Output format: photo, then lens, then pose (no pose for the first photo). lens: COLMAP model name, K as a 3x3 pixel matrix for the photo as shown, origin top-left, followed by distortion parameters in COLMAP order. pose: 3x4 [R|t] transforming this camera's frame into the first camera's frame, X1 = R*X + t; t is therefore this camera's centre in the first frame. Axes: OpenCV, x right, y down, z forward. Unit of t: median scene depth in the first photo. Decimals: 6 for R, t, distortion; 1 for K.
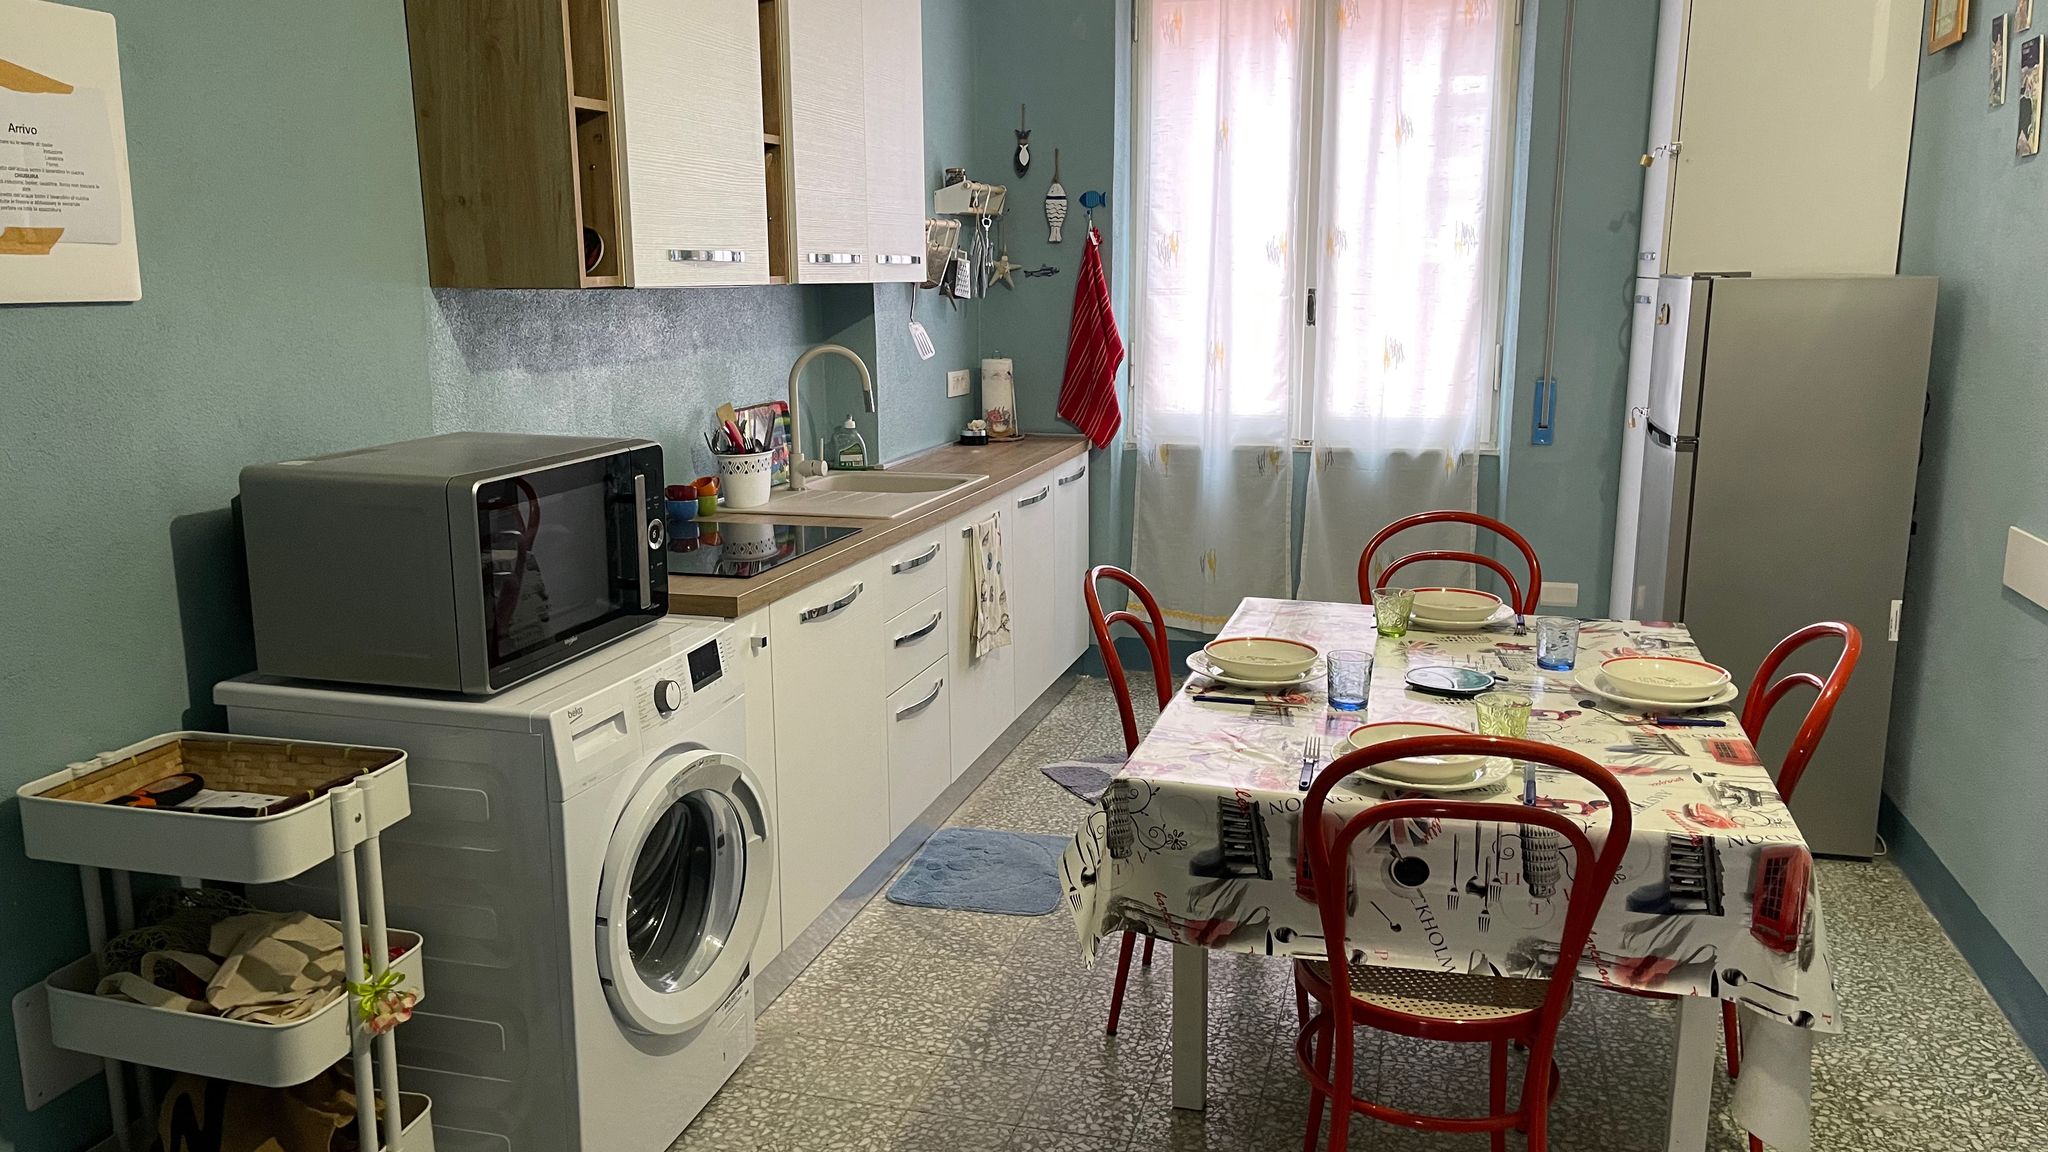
lens RADIAL K [[1546.9, 0, 1031.1], [0, 1546.9, 586.1], [0, 0, 1]] dist [0.074769, -0.094774]
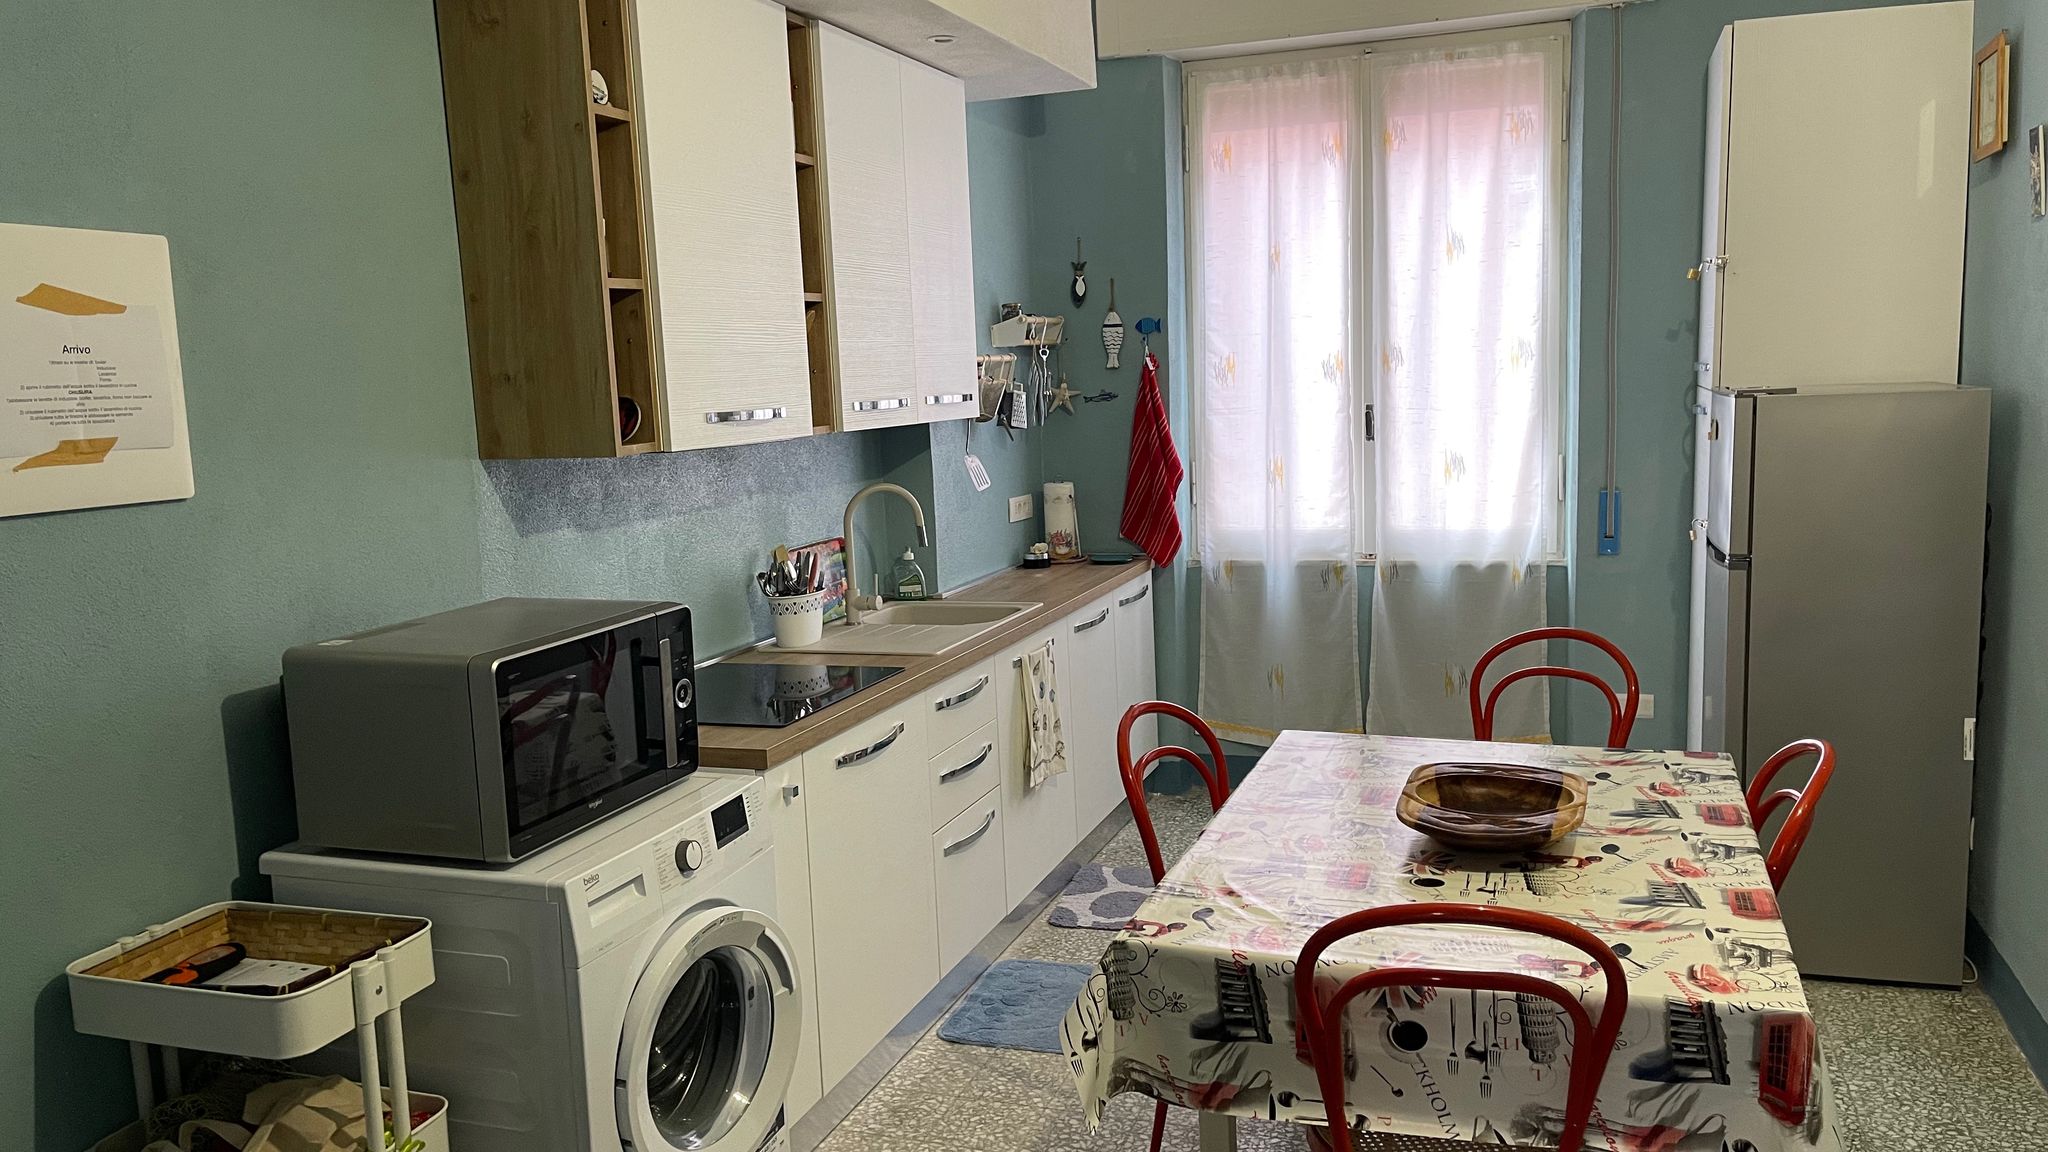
lens RADIAL K [[1542.9, 0, 1039.1], [0, 1542.9, 586.3], [0, 0, 1]] dist [0.076353, -0.095114]
pose [[0.997060, -0.025507, -0.072250, 0.066679], [0.021369, 0.998118, -0.057478, -0.037904], [0.073580, 0.055765, 0.995729, -0.013556]]
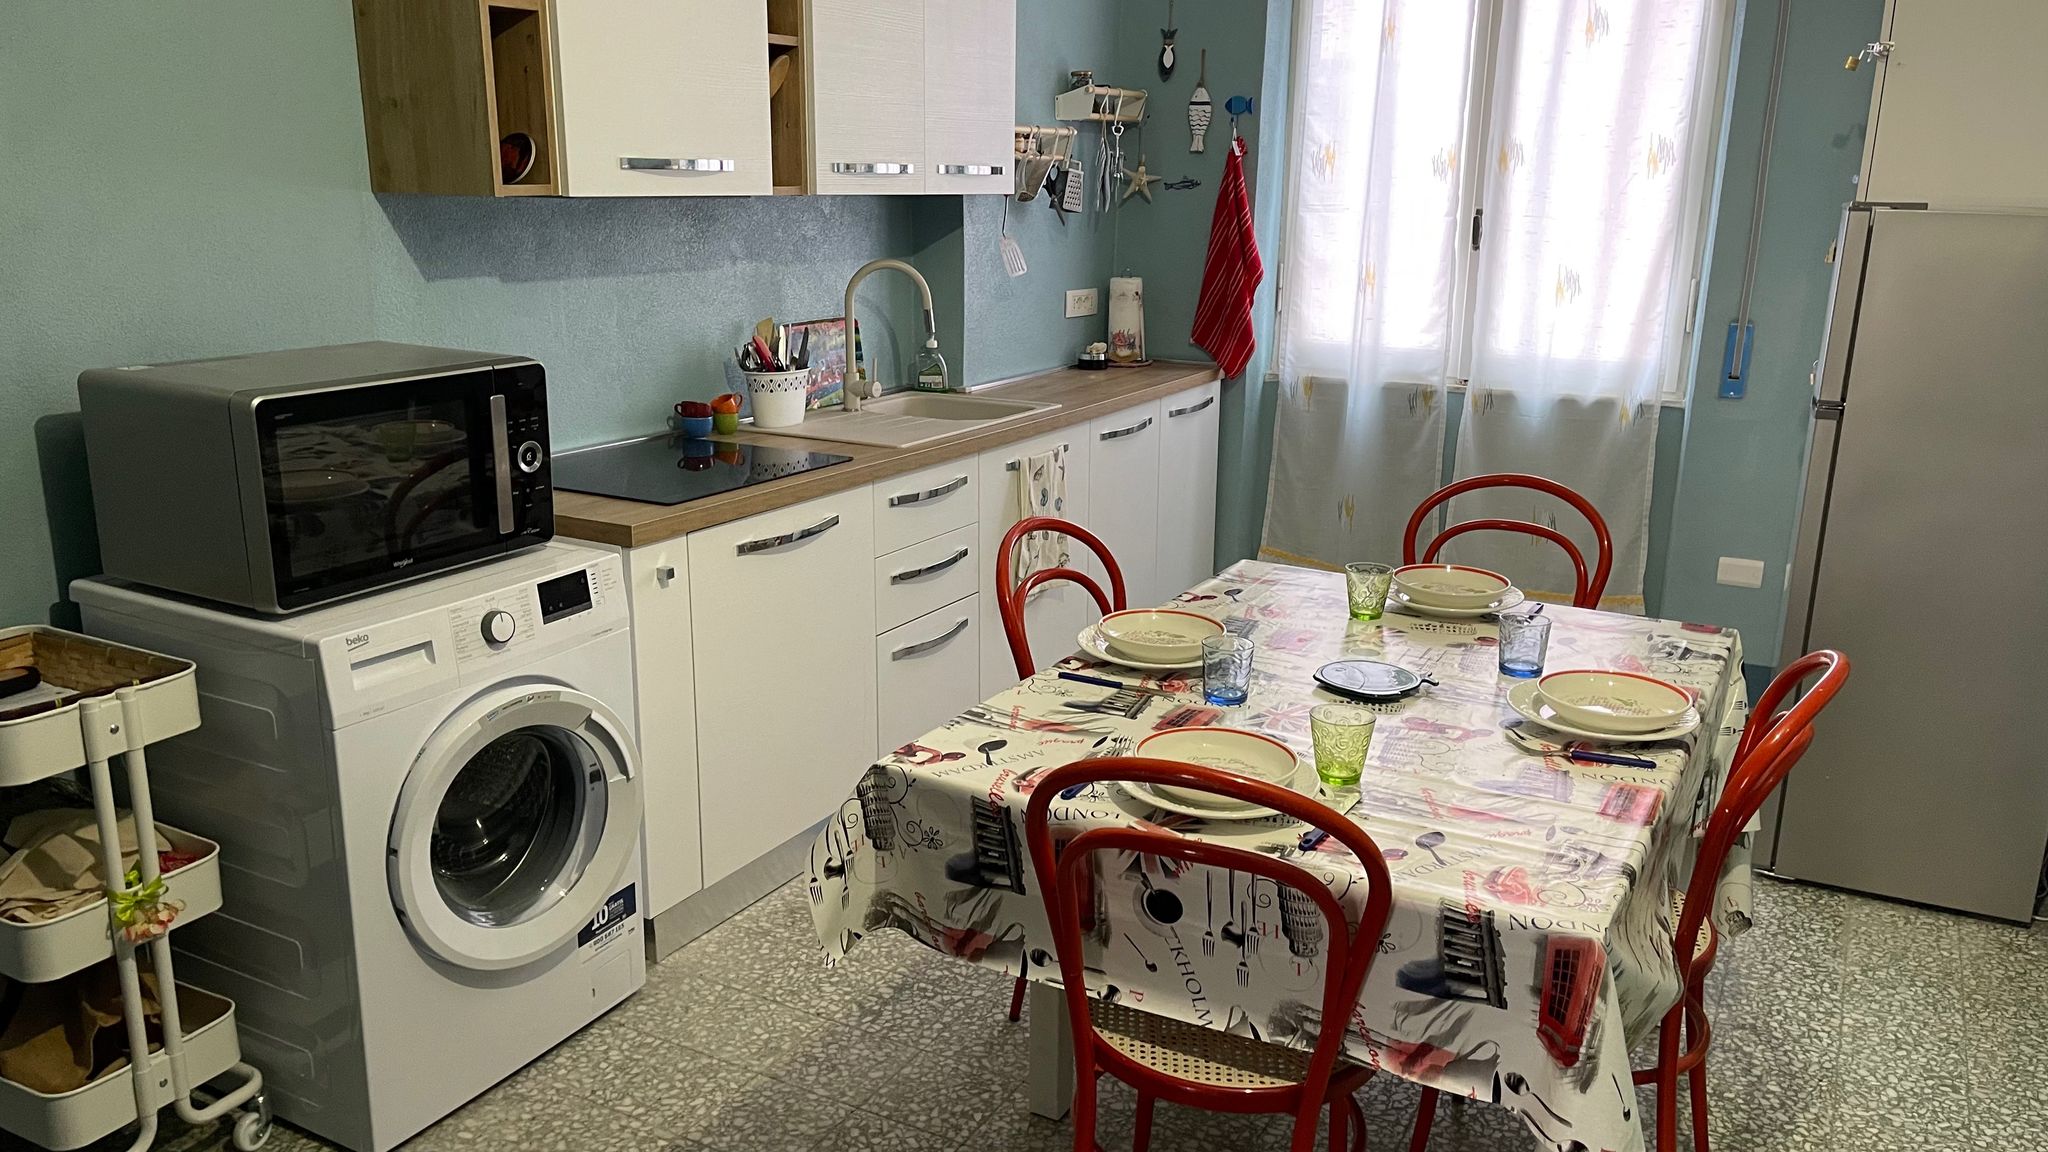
lens RADIAL K [[1542.9, 0, 1039.1], [0, 1542.9, 586.3], [0, 0, 1]] dist [0.076353, -0.095114]
pose [[0.972575, 0.075920, -0.219851, 0.266478], [-0.062832, 0.995844, 0.065932, -0.034591], [0.223943, -0.050311, 0.973303, 0.119758]]
